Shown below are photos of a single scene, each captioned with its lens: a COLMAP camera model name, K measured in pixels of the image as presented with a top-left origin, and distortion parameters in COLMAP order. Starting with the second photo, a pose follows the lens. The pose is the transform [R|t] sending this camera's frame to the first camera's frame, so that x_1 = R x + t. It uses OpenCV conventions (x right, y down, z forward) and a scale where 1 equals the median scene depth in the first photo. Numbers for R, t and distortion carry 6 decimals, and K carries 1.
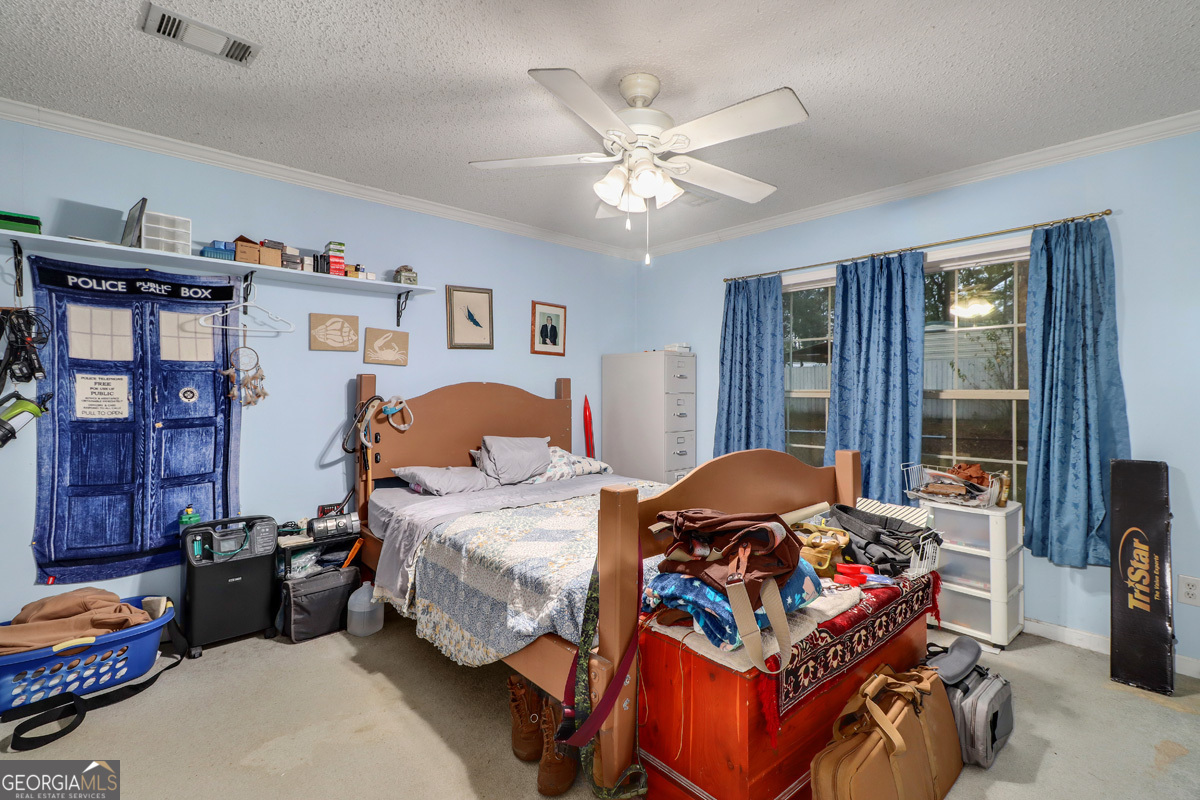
lens RADIAL K [[553.0, 0, 600.0], [0, 553.0, 400.0], [0, 0, 1]] dist [0.000421, -0.000013]
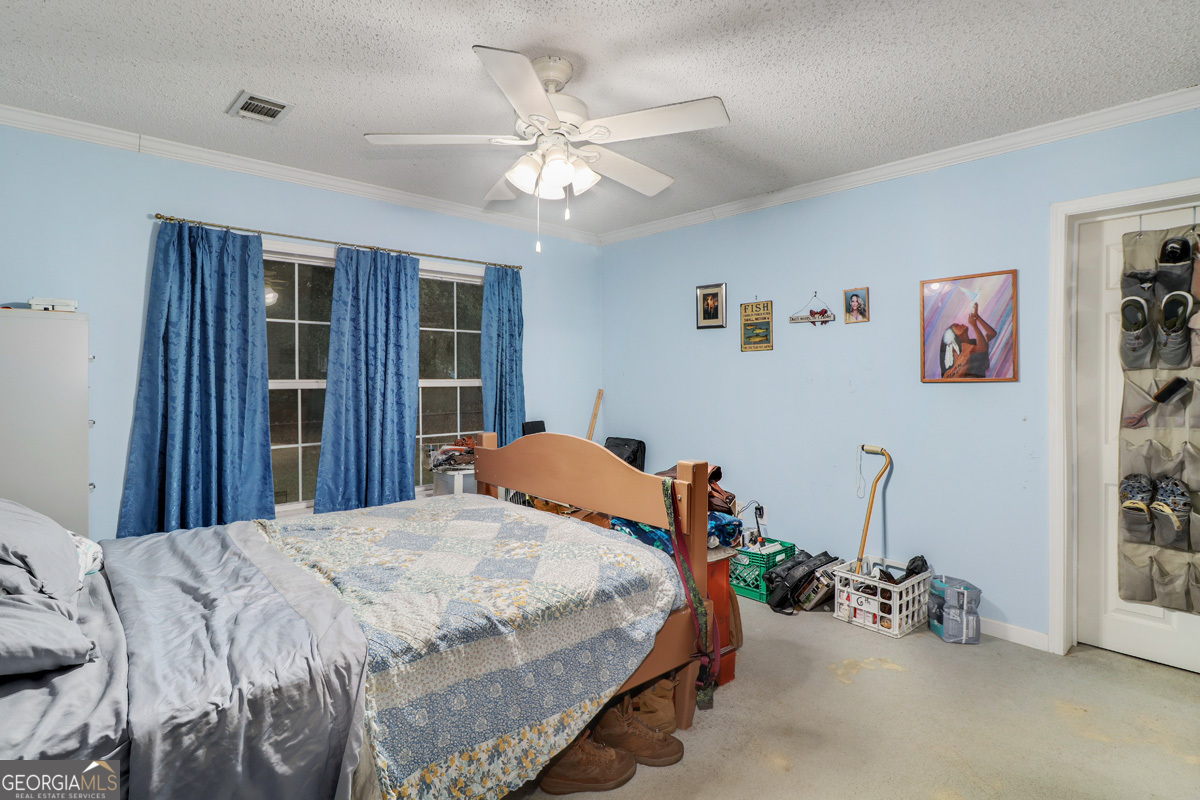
lens RADIAL K [[621.0, 0, 600.0], [0, 621.0, 400.0], [0, 0, 1]] dist [0.000339, -0.000048]
pose [[0.001412, -0.038398, 0.999262, -0.801609], [0.022025, 0.999021, 0.038358, -0.020065], [-0.999756, 0.021955, 0.002256, 0.714217]]
